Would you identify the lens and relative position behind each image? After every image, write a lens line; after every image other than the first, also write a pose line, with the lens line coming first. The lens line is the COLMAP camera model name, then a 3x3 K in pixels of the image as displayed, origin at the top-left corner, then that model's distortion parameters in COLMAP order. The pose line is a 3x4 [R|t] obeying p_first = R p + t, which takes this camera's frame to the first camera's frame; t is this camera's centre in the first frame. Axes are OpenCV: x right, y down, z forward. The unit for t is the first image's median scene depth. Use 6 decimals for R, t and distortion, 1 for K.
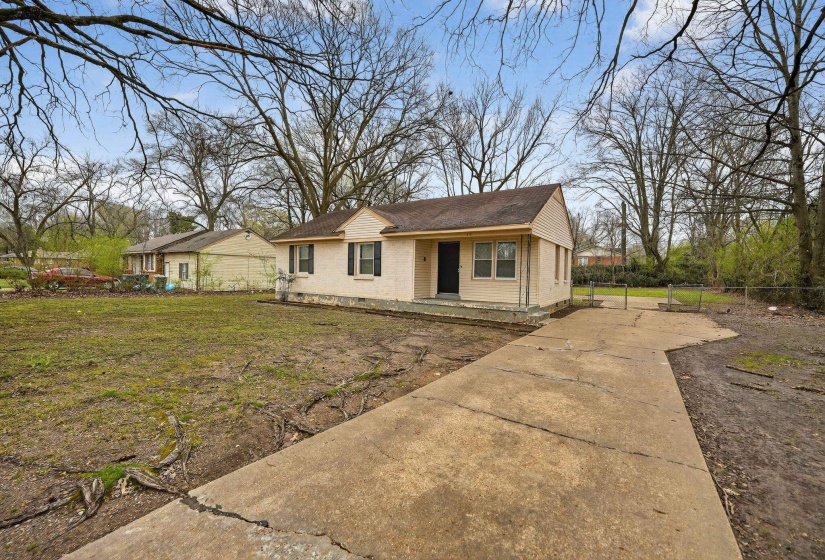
lens RADIAL K [[344.4, 0, 414.2], [0, 344.4, 272.5], [0, 0, 1]] dist [-0.022911, 0.000196]
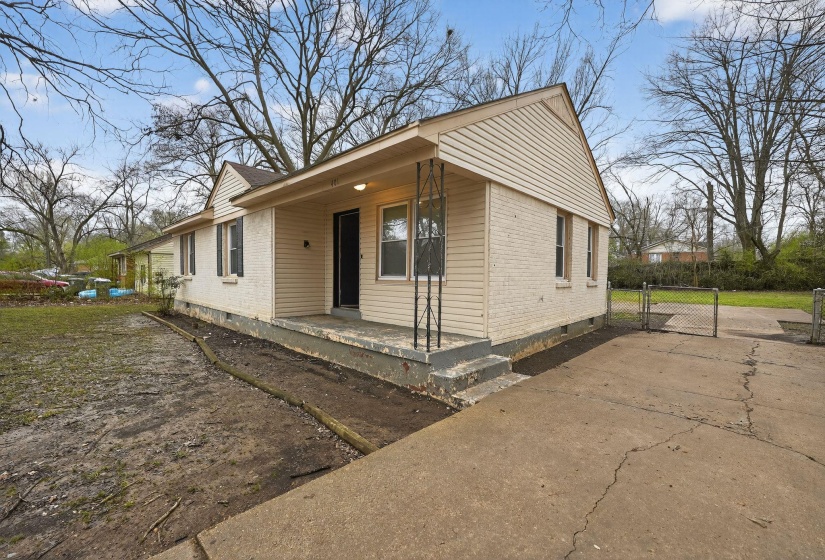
lens RADIAL K [[341.7, 0, 423.0], [0, 341.7, 280.6], [0, 0, 1]] dist [-0.016318, 0.000094]
pose [[0.988095, -0.007396, -0.153669, 0.252075], [0.009749, 0.999846, 0.014561, 0.010536], [0.153538, -0.015886, 0.988015, 0.410666]]
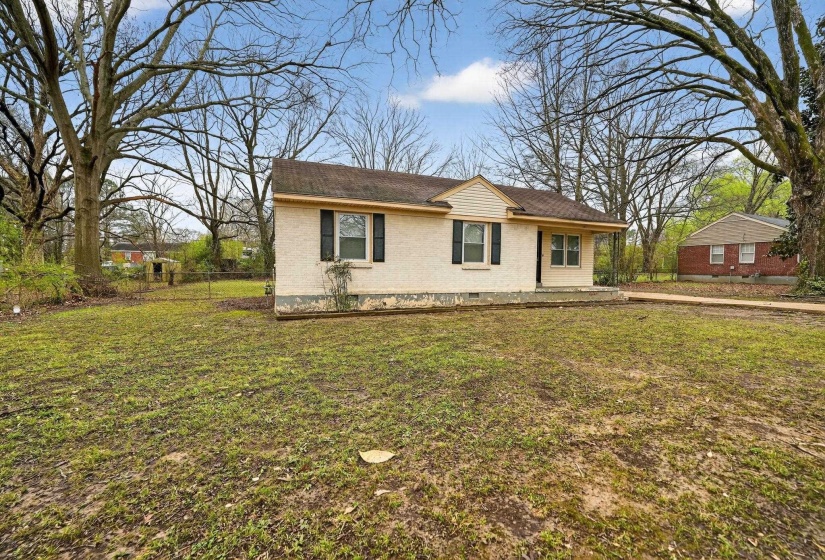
lens RADIAL K [[344.4, 0, 414.2], [0, 344.4, 272.5], [0, 0, 1]] dist [-0.022911, 0.000196]
pose [[0.555411, -0.022258, 0.831278, -0.786921], [0.000054, 0.999643, 0.026730, 0.006472], [-0.831576, -0.014802, 0.555214, 0.609041]]
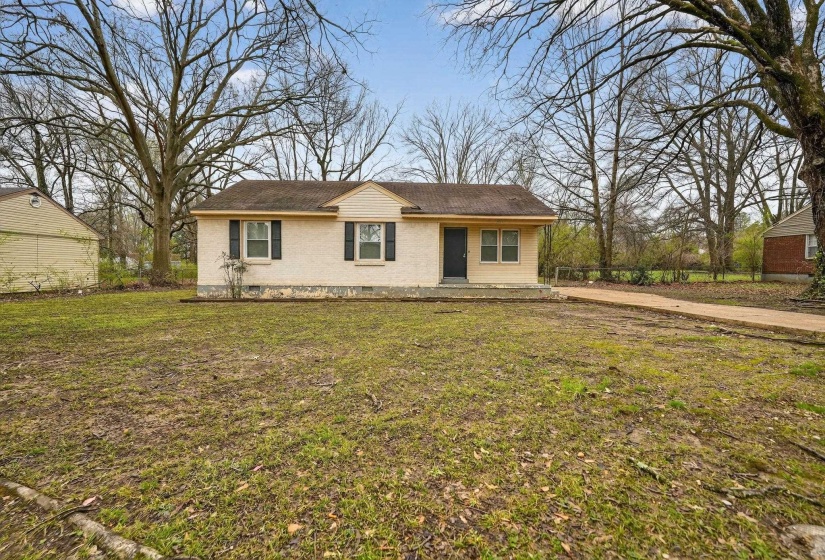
lens RADIAL K [[344.4, 0, 414.2], [0, 344.4, 272.5], [0, 0, 1]] dist [-0.022911, 0.000196]
pose [[0.795778, -0.019576, 0.605272, -0.522432], [0.007577, 0.999721, 0.022371, 0.018216], [-0.605541, -0.013216, 0.795705, 0.213917]]
